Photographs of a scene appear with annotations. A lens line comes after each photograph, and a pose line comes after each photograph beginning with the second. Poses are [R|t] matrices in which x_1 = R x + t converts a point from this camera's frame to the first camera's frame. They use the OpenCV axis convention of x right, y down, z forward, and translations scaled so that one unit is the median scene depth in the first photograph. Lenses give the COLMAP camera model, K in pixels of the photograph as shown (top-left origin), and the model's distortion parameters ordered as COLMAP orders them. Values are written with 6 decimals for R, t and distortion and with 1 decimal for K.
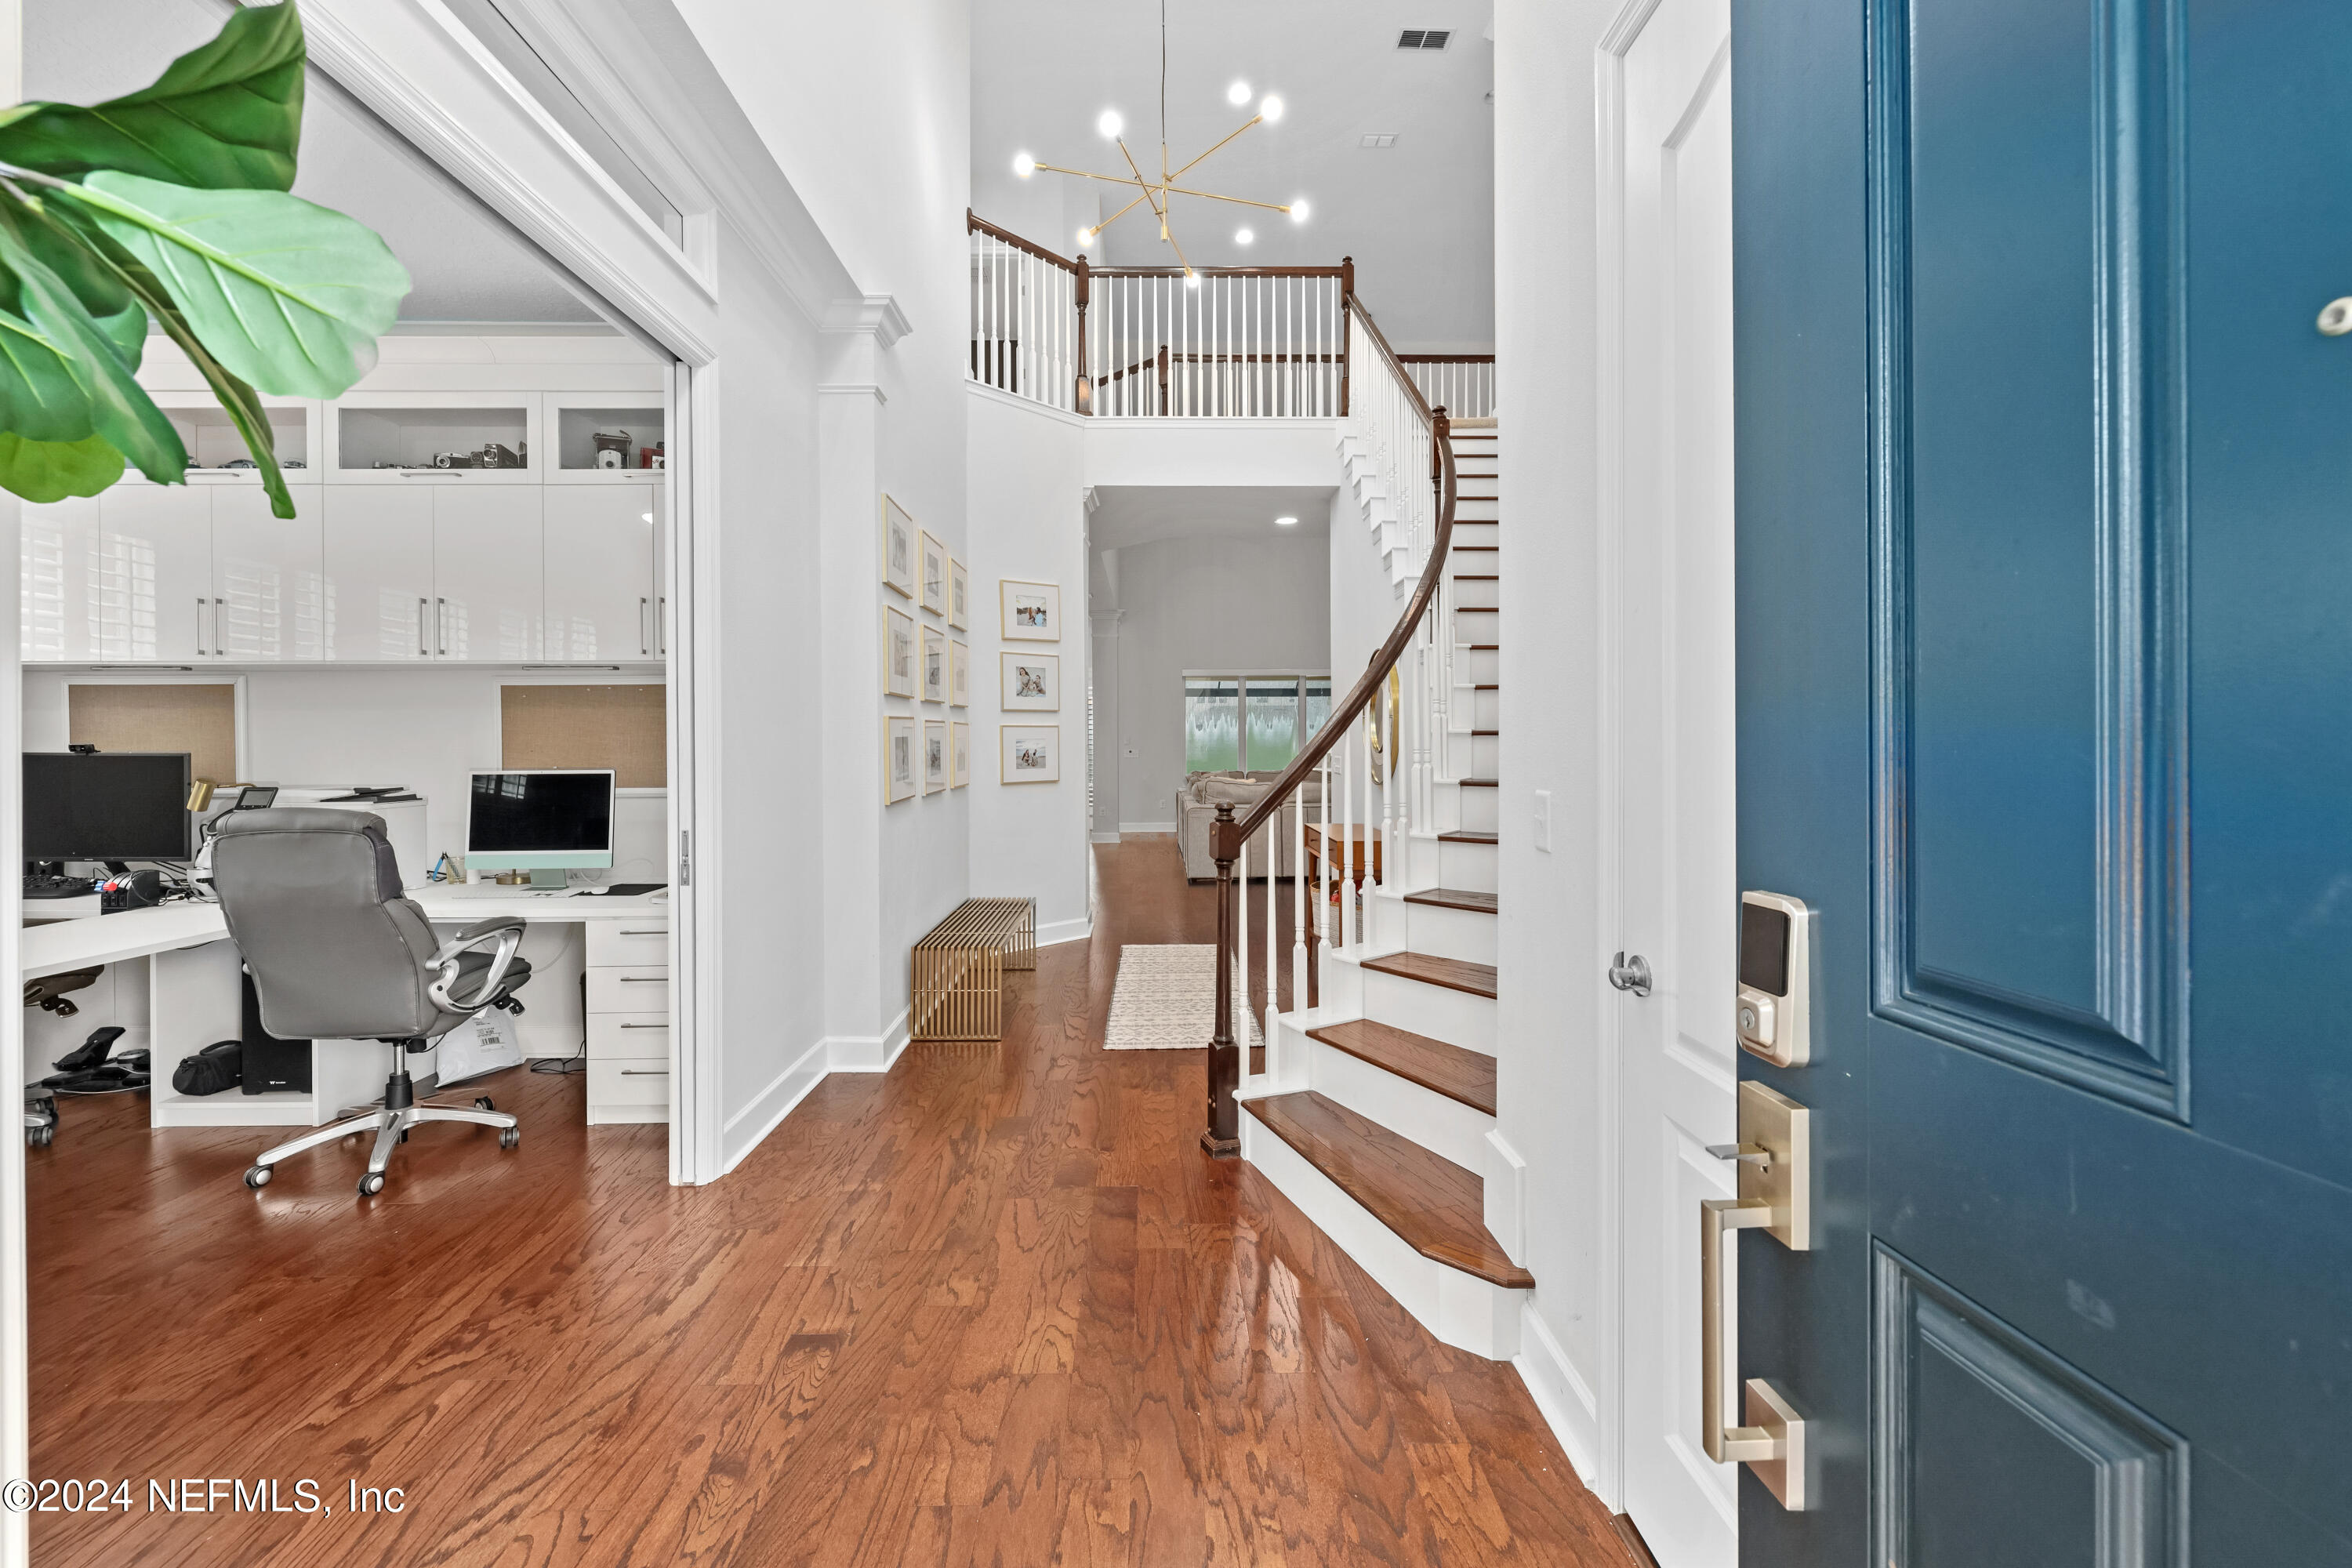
lens RADIAL K [[985.9, 0, 1165.1], [0, 985.9, 753.9], [0, 0, 1]] dist [-0.003515, 0.000773]
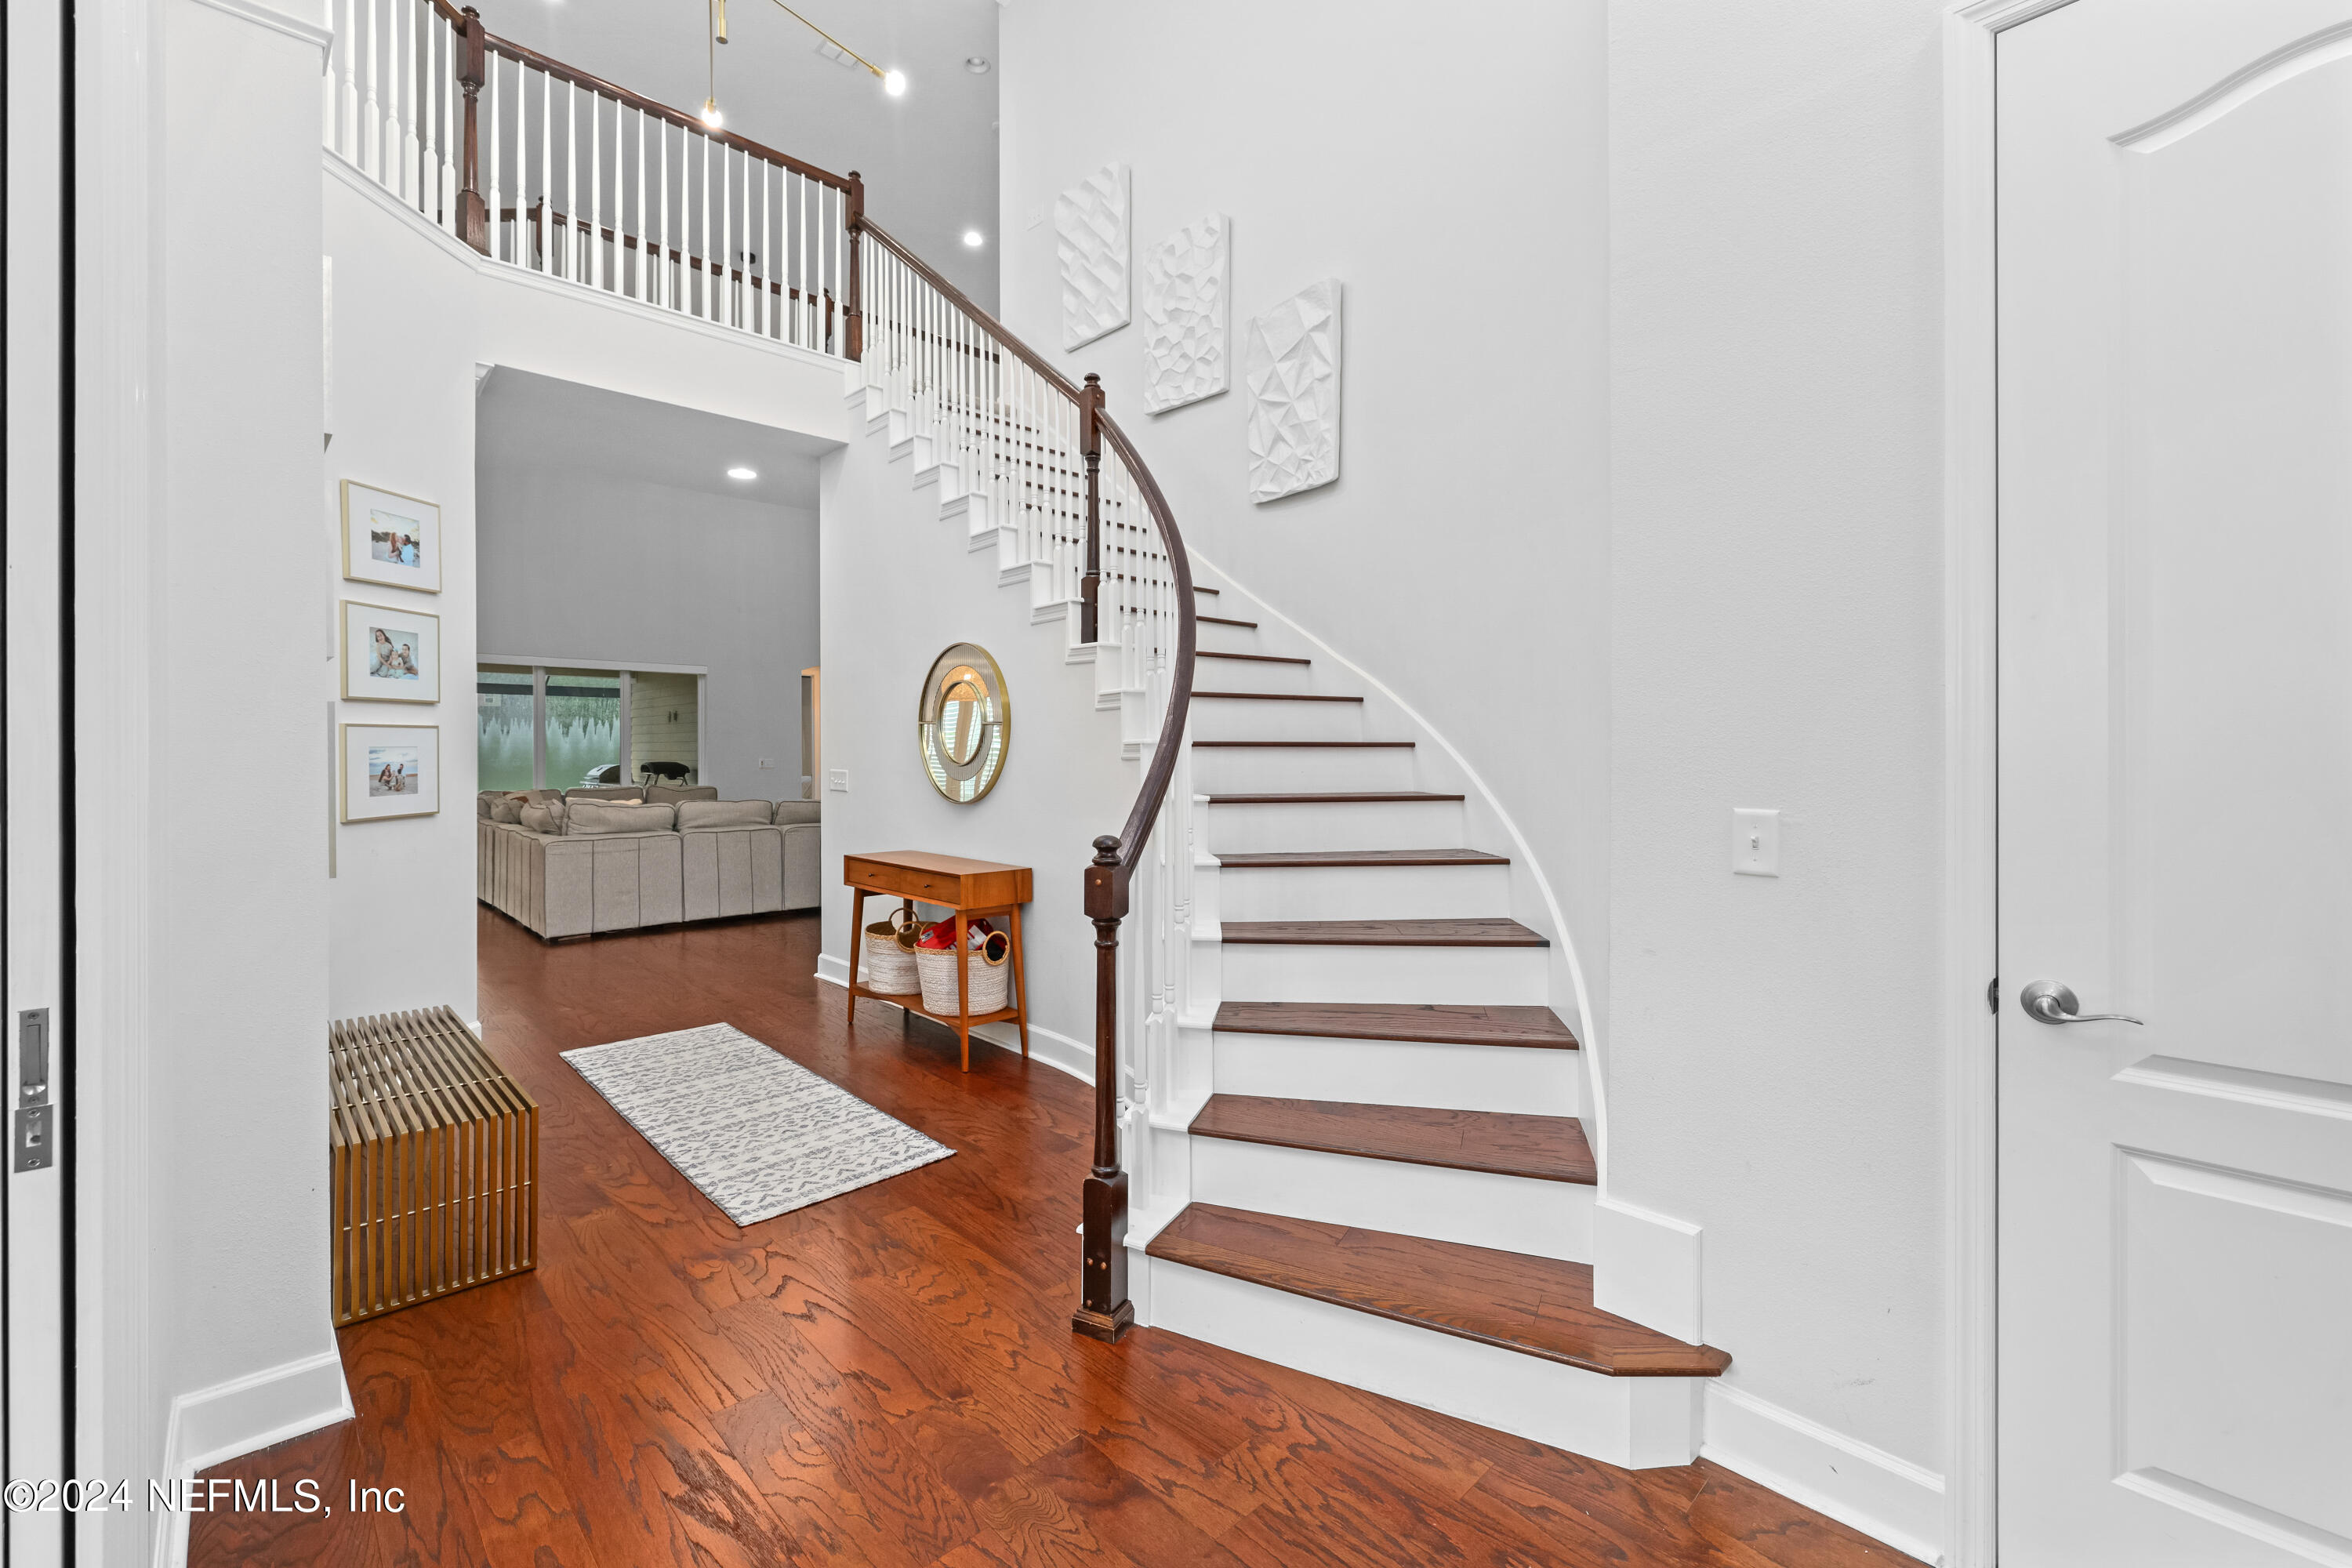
lens RADIAL K [[985.9, 0, 1166.3], [0, 985.9, 753.9], [0, 0, 1]] dist [-0.003515, 0.000773]
pose [[0.736839, -0.001103, 0.676068, -0.333335], [0.006724, 0.999961, -0.005697, -0.006310], [-0.676035, 0.008743, 0.736818, 0.373595]]
